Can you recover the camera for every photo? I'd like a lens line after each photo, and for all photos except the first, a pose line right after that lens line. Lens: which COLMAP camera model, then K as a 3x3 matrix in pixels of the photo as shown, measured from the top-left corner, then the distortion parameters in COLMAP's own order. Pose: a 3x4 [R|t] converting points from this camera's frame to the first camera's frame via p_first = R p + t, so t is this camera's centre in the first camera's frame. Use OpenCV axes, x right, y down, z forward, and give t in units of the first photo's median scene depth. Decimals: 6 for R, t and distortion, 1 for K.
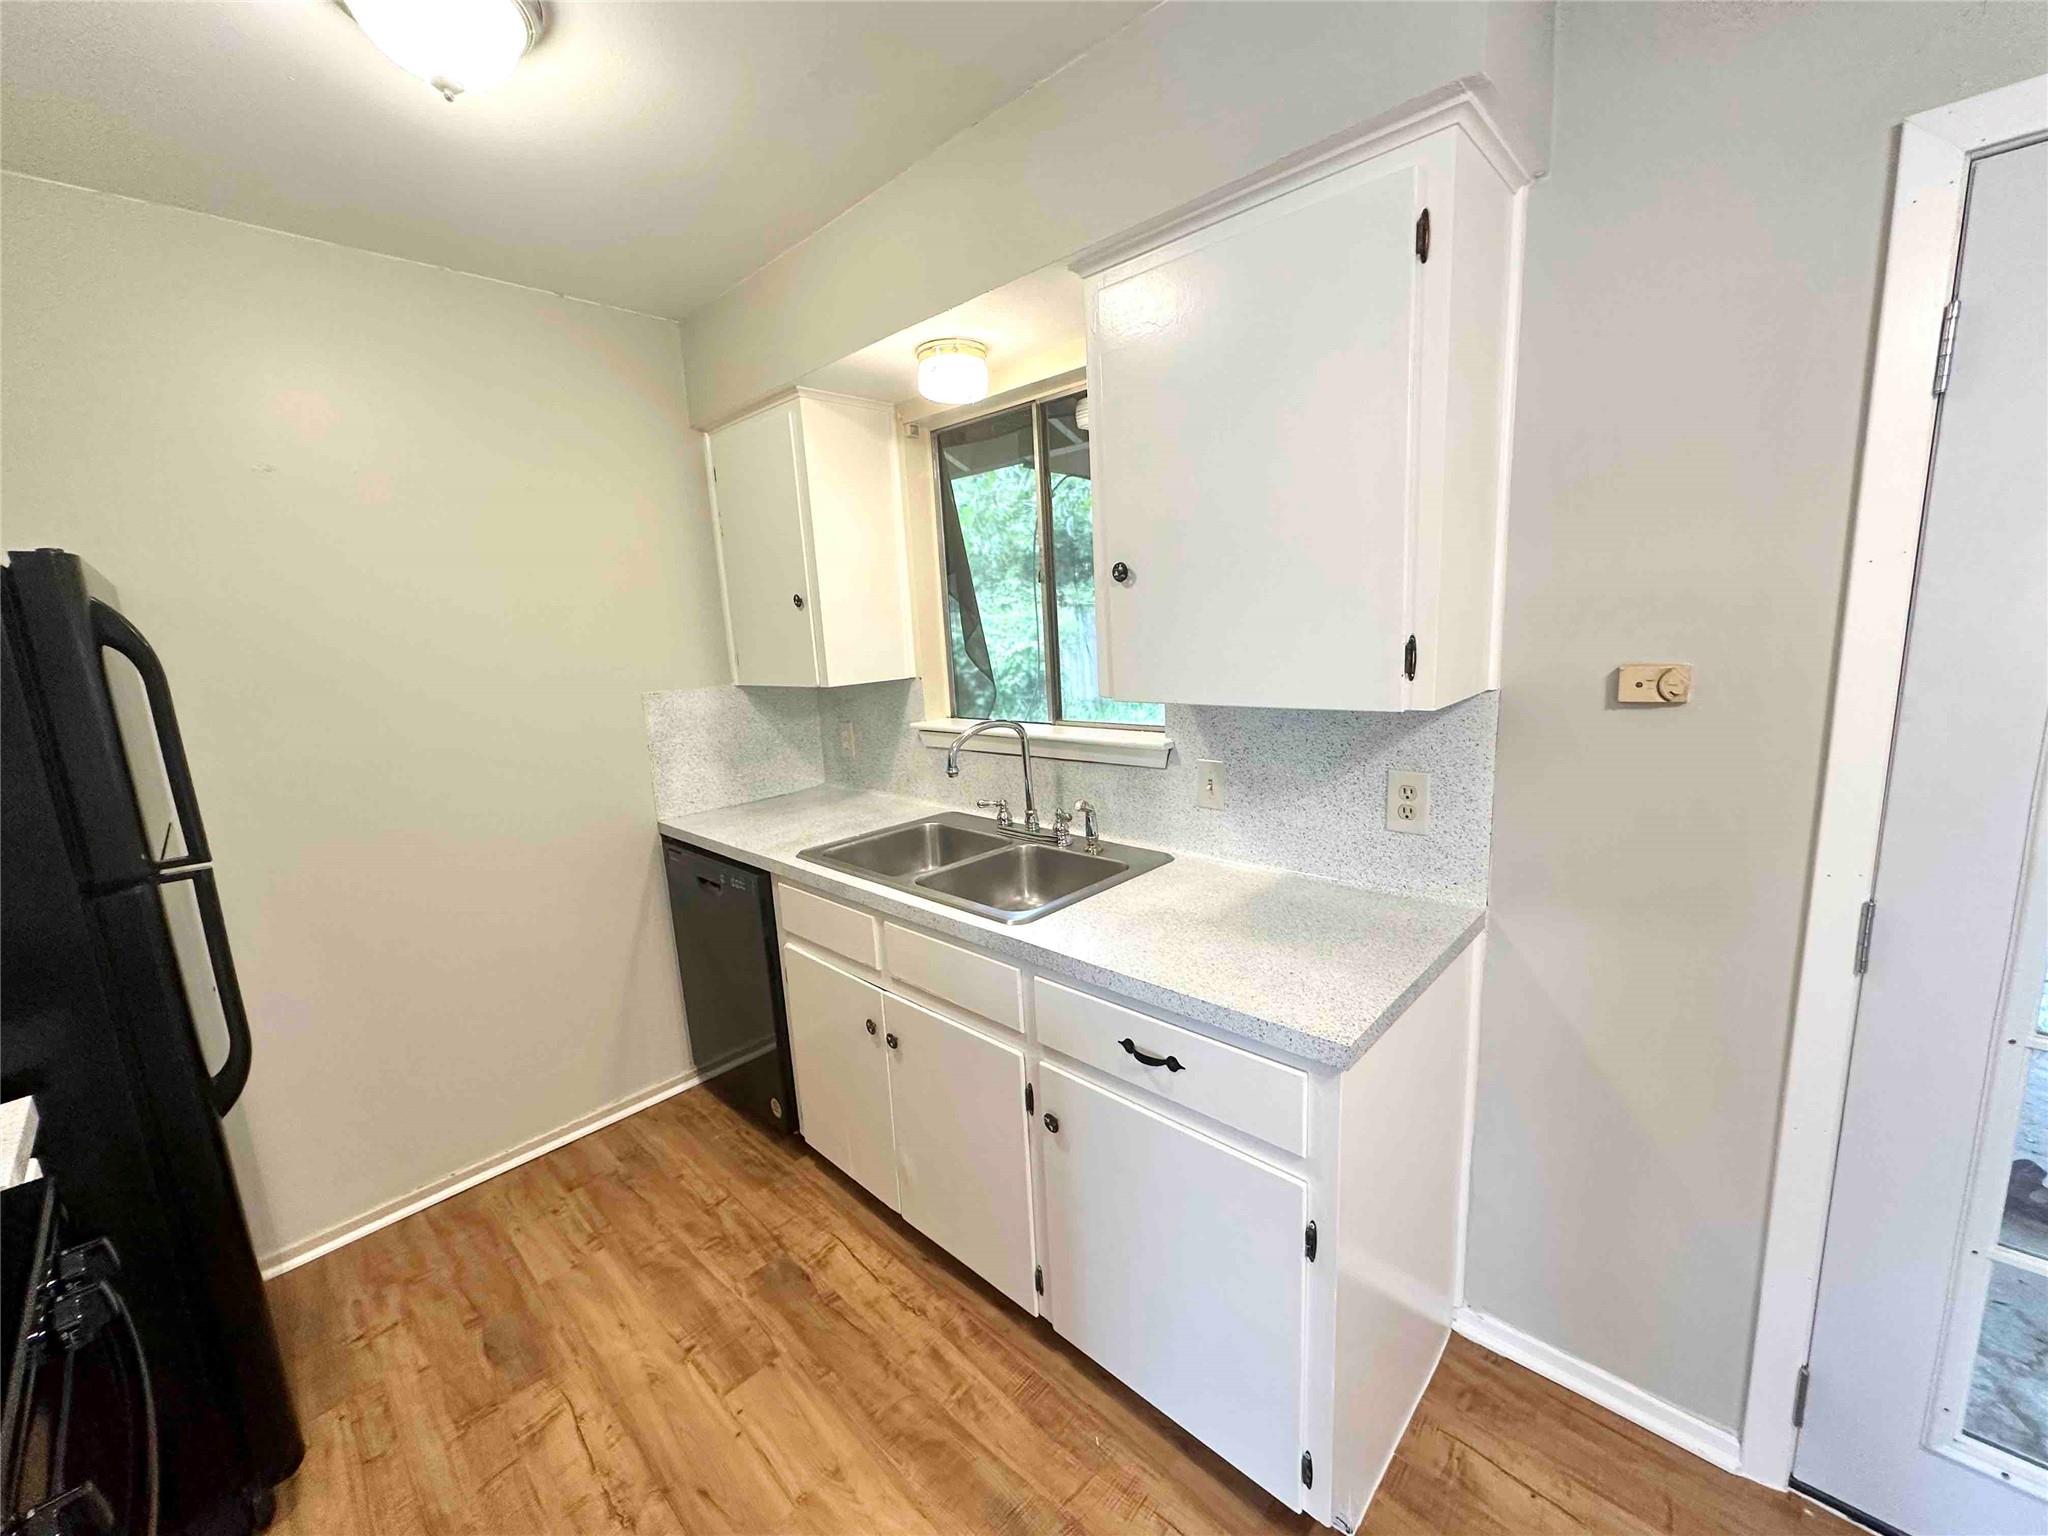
lens RADIAL K [[813.1, 0, 1021.0], [0, 813.1, 766.0], [0, 0, 1]] dist [0.001144, -0.001898]
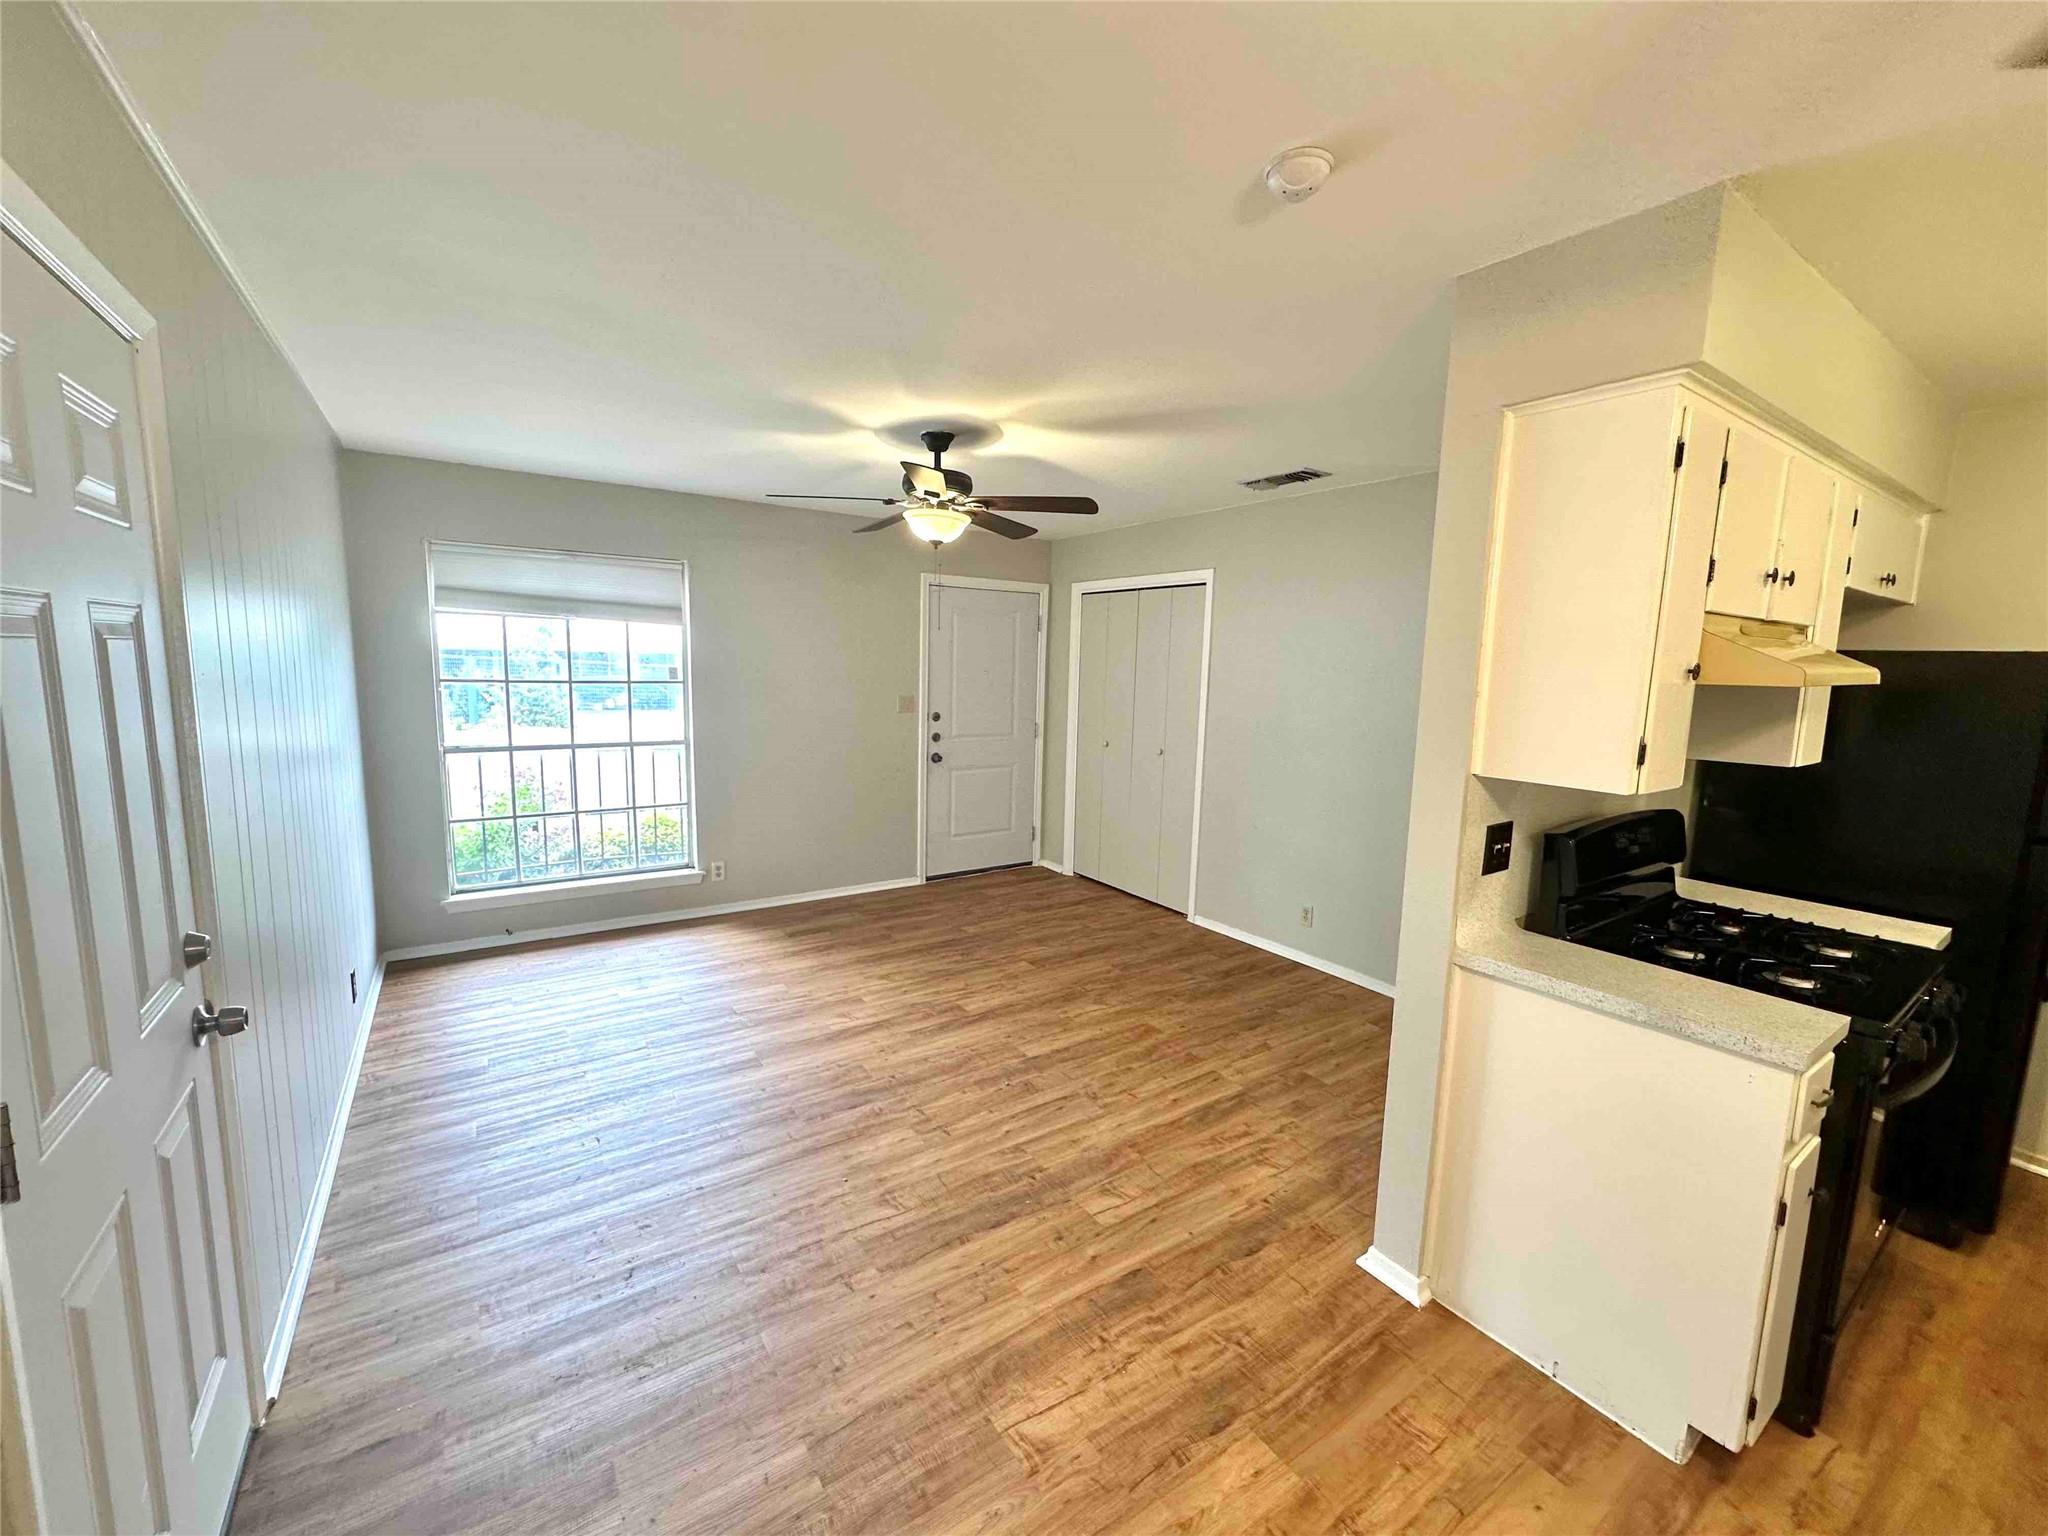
lens RADIAL K [[813.1, 0, 1019.2], [0, 813.1, 766.4], [0, 0, 1]] dist [0.001144, -0.001898]
pose [[-0.211581, 0.178678, -0.960889, 0.610579], [-0.190204, 0.956822, 0.219804, 0.021713], [0.958674, 0.229271, -0.168461, -0.526711]]
